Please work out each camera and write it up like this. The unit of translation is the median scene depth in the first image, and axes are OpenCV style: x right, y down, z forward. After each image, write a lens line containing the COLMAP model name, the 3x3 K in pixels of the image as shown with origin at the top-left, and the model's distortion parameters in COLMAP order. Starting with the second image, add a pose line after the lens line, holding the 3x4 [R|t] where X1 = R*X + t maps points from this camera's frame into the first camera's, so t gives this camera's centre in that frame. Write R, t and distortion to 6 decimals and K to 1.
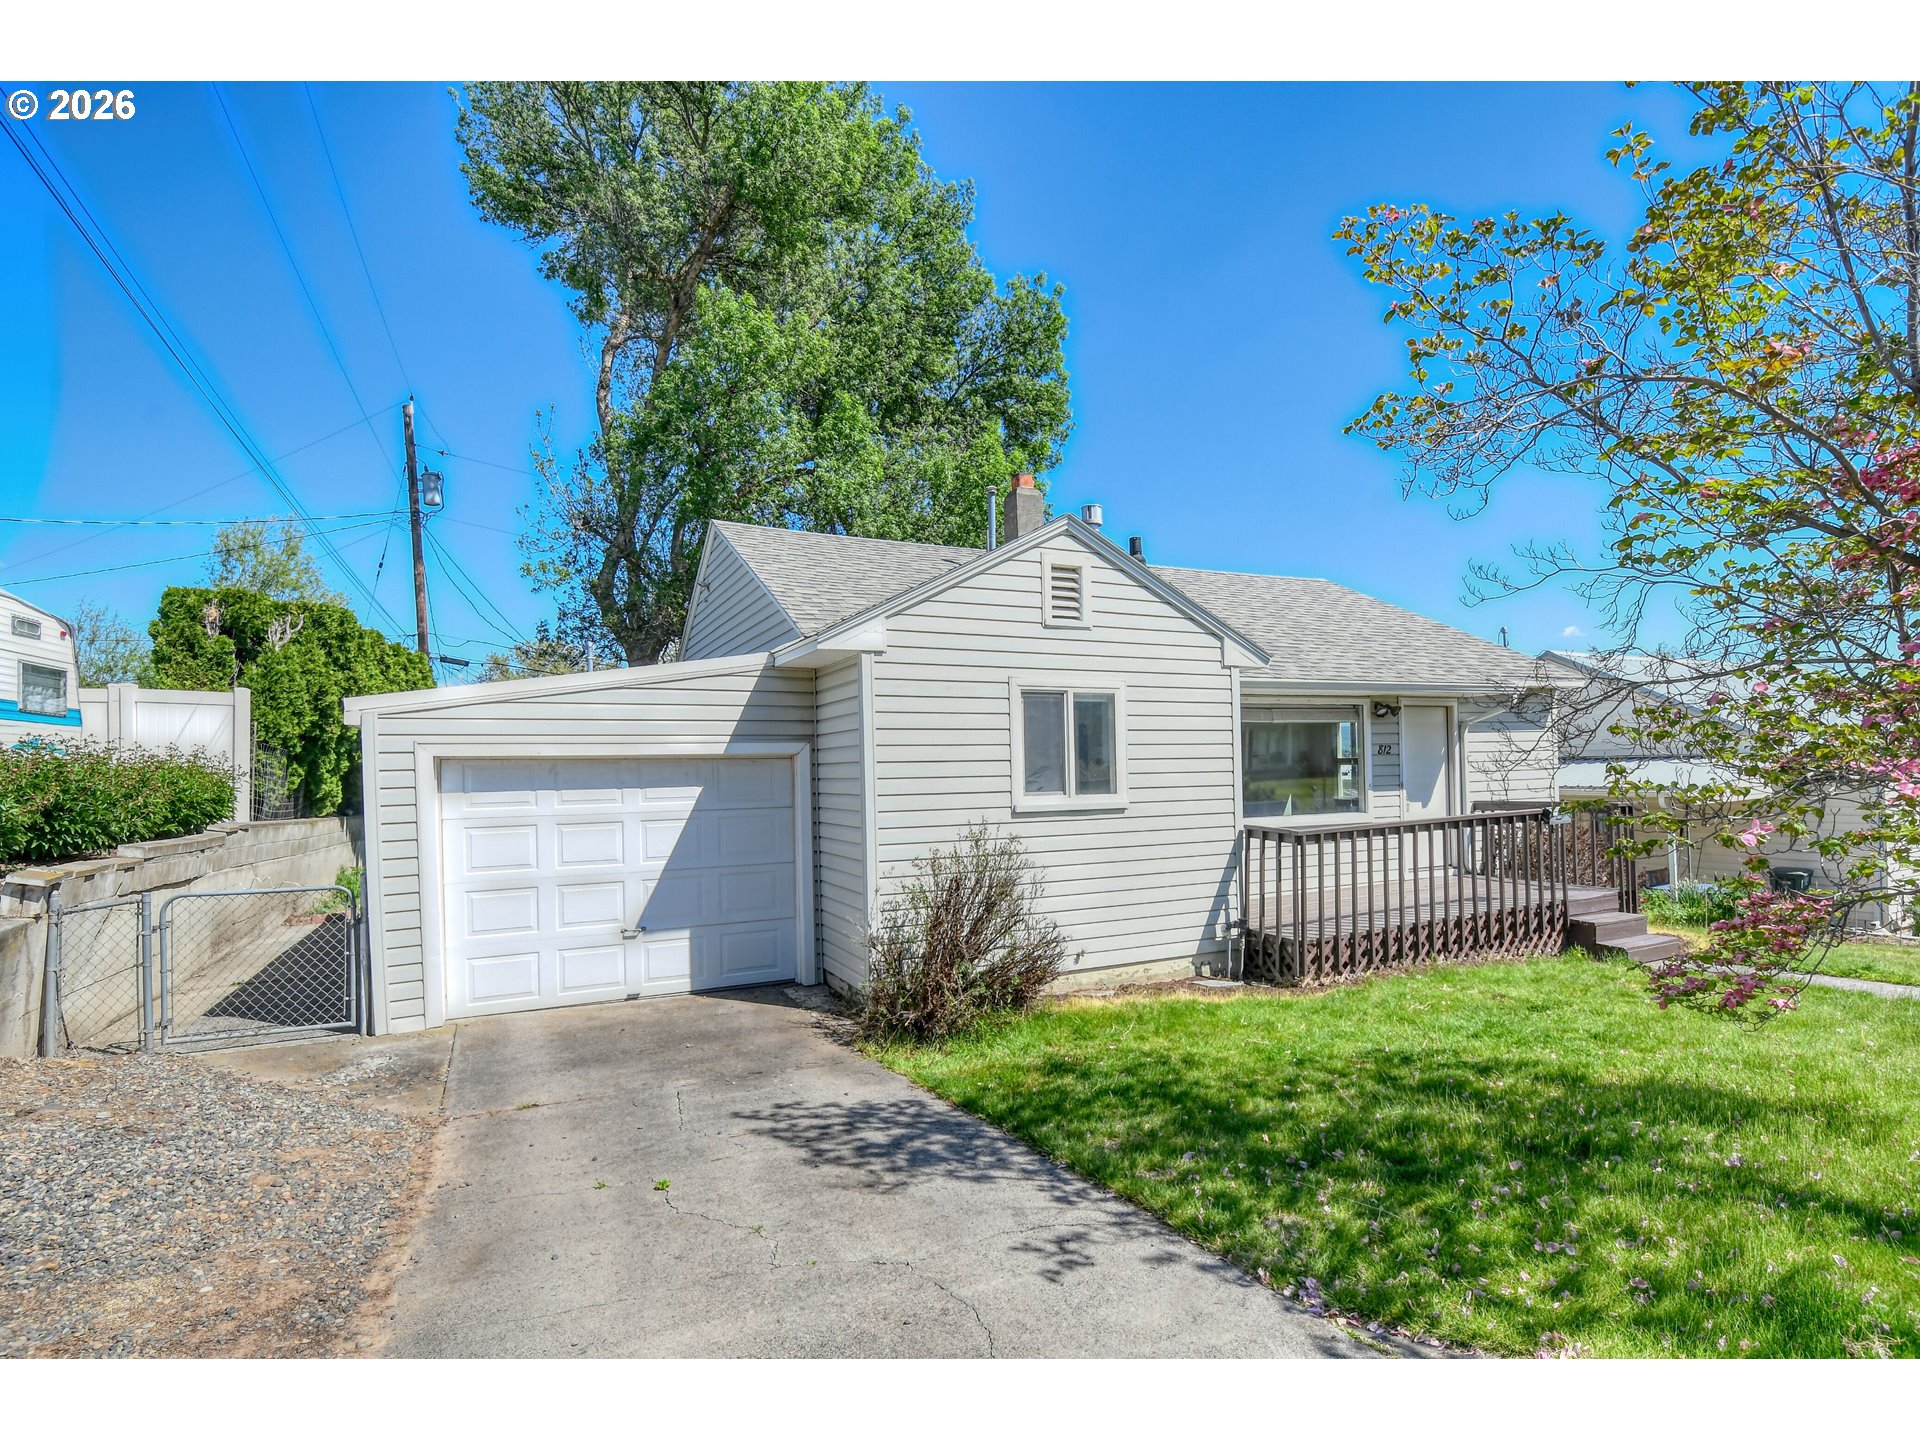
lens RADIAL K [[938.4, 0, 938.4], [0, 938.4, 757.4], [0, 0, 1]] dist [0.003568, -0.018783]
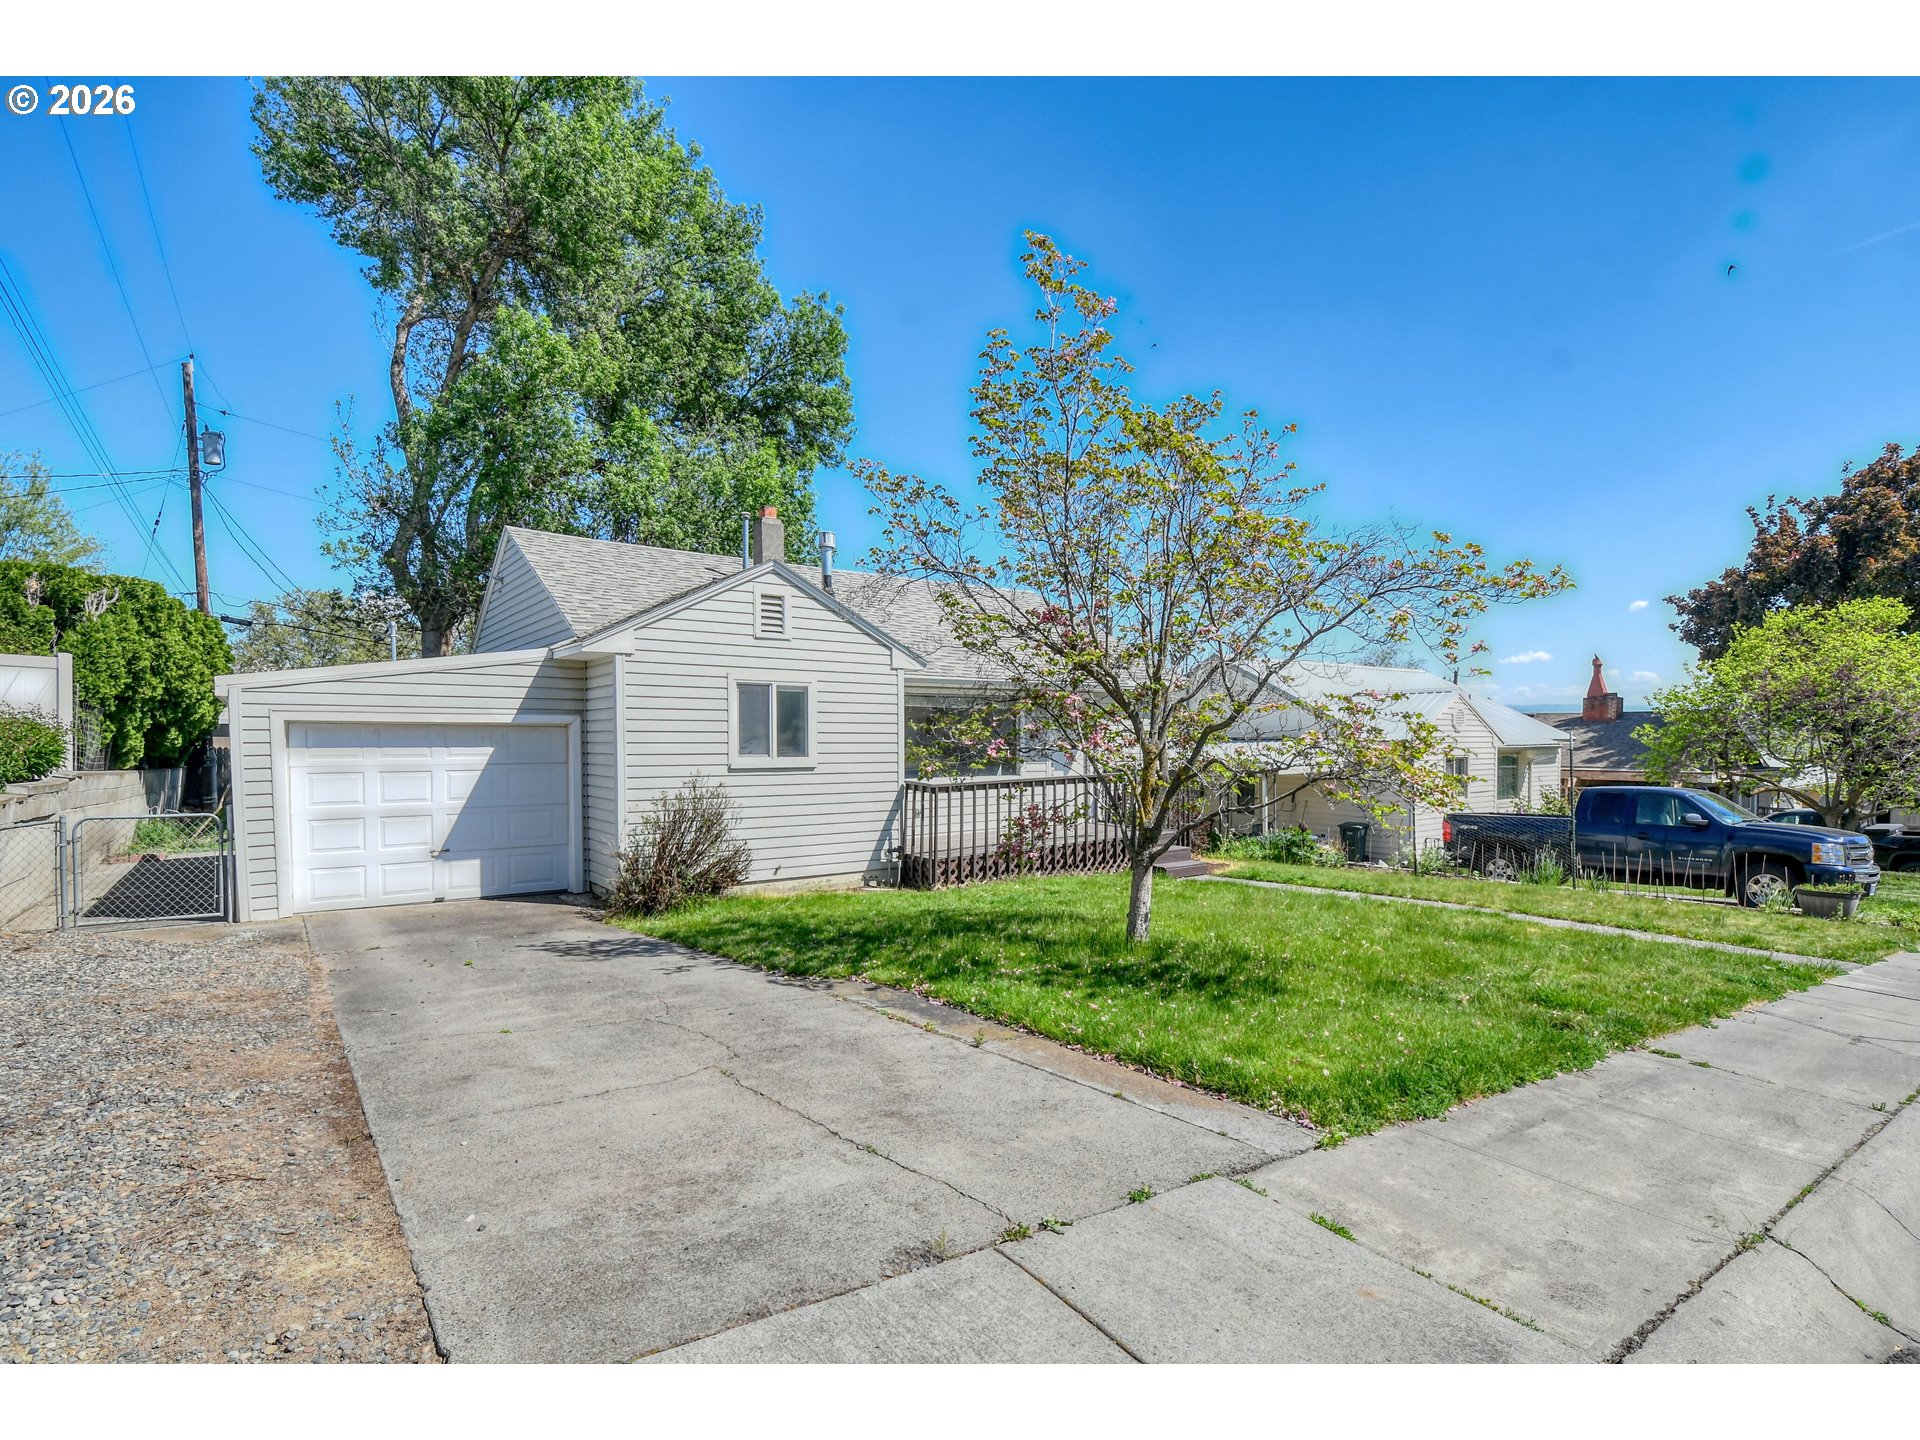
lens RADIAL K [[938.4, 0, 938.4], [0, 938.4, 757.4], [0, 0, 1]] dist [0.003568, -0.018783]
pose [[0.980933, 0.016023, 0.193684, 0.094614], [-0.022244, 0.999303, 0.029987, -0.006495], [-0.193069, -0.033724, 0.980605, -0.375982]]
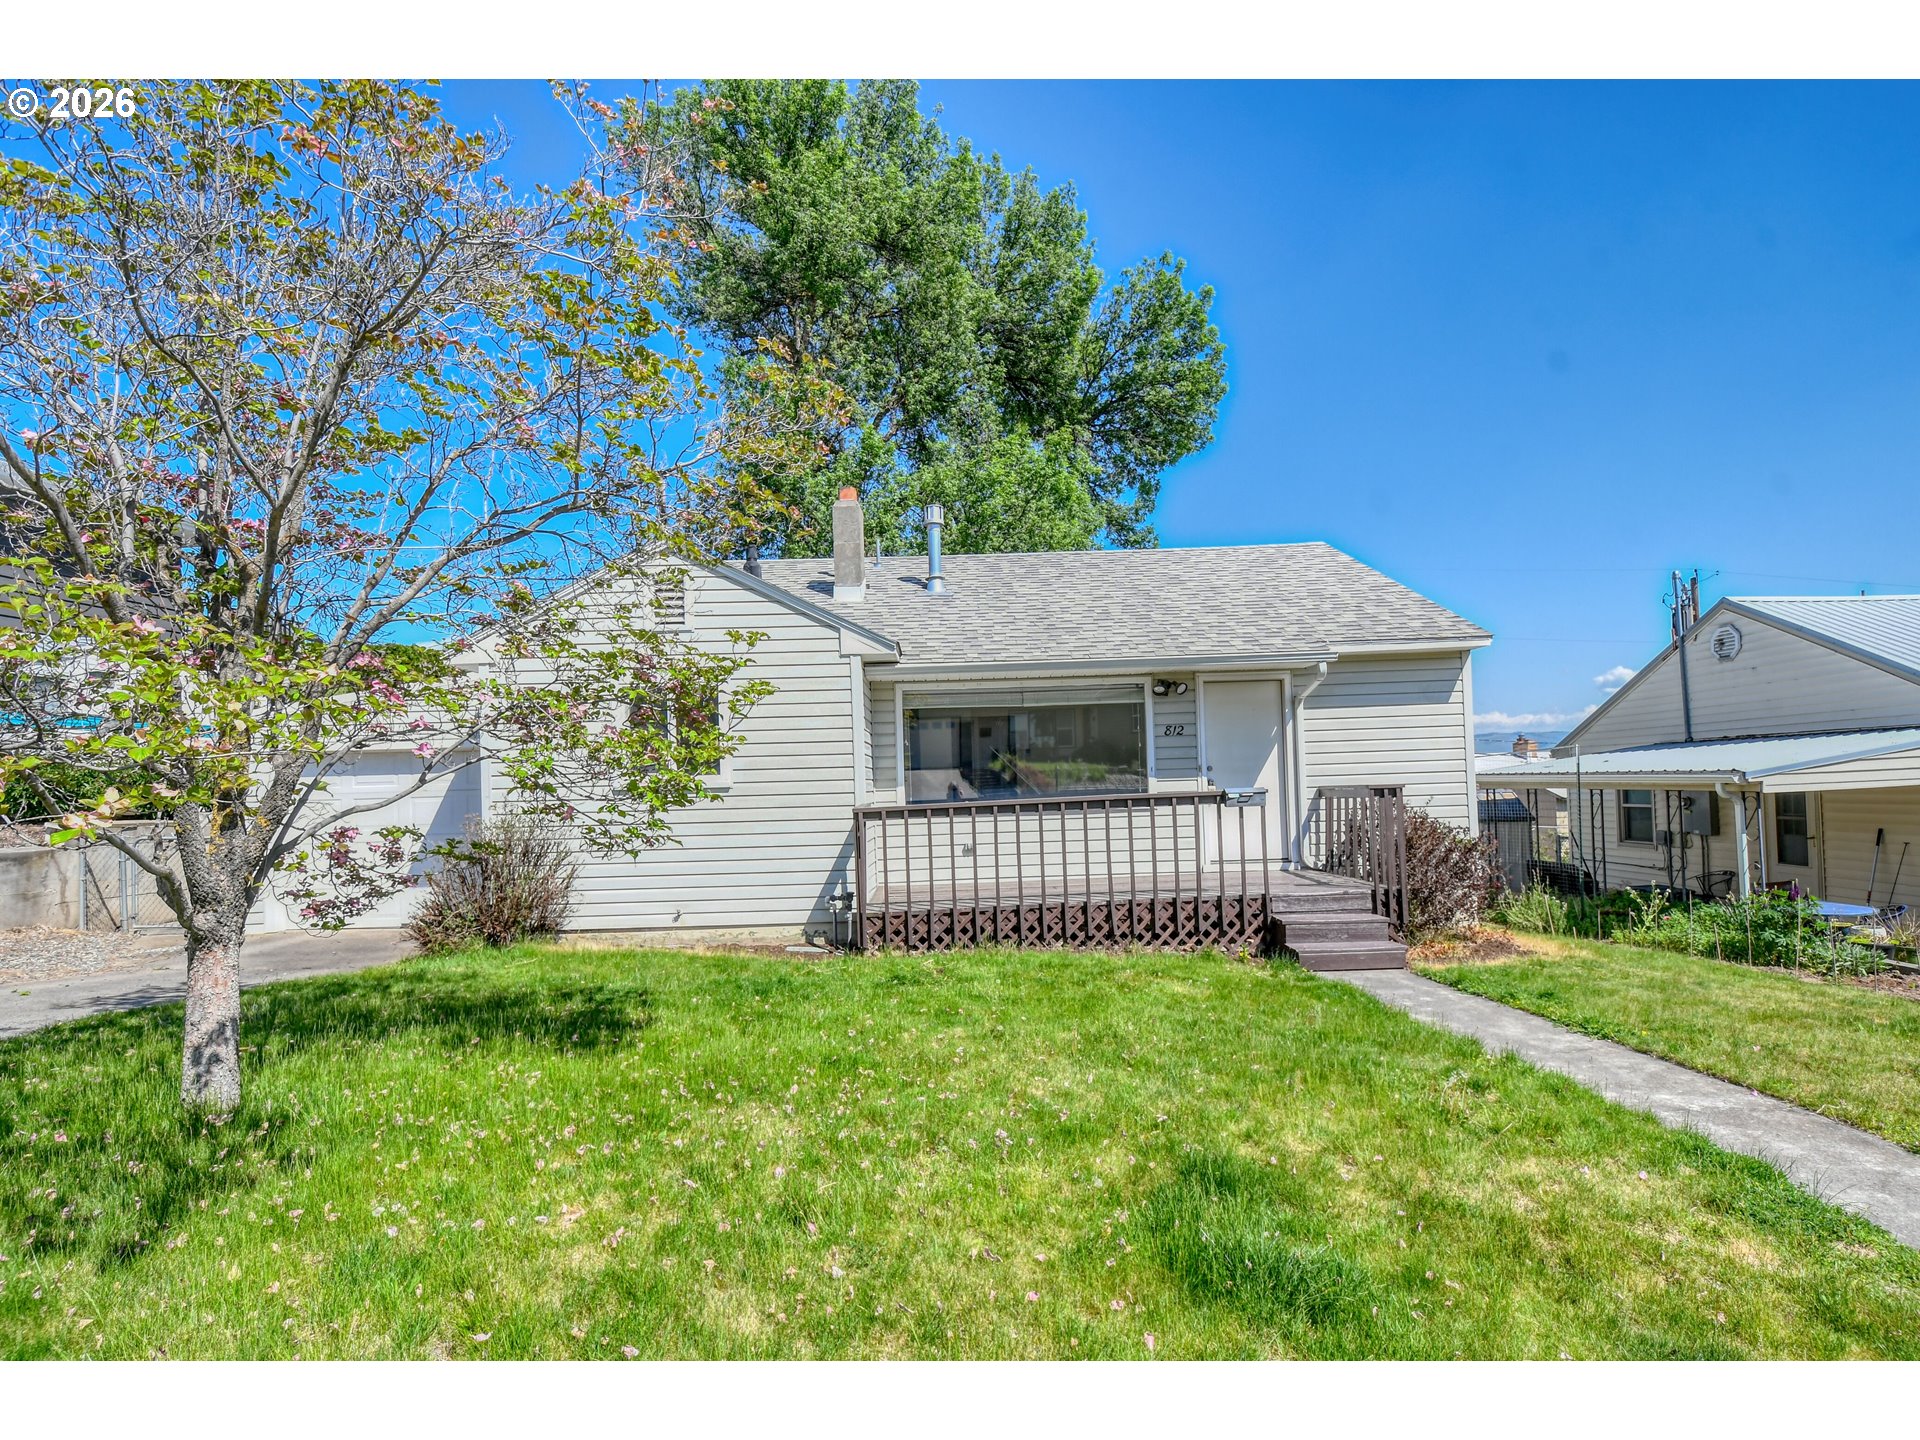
lens RADIAL K [[938.4, 0, 938.4], [0, 938.4, 757.4], [0, 0, 1]] dist [0.003568, -0.018783]
pose [[0.901962, -0.019557, -0.431373, 0.806976], [0.016101, 0.999802, -0.011663, 0.031049], [0.431516, 0.003574, 0.902098, 0.081581]]
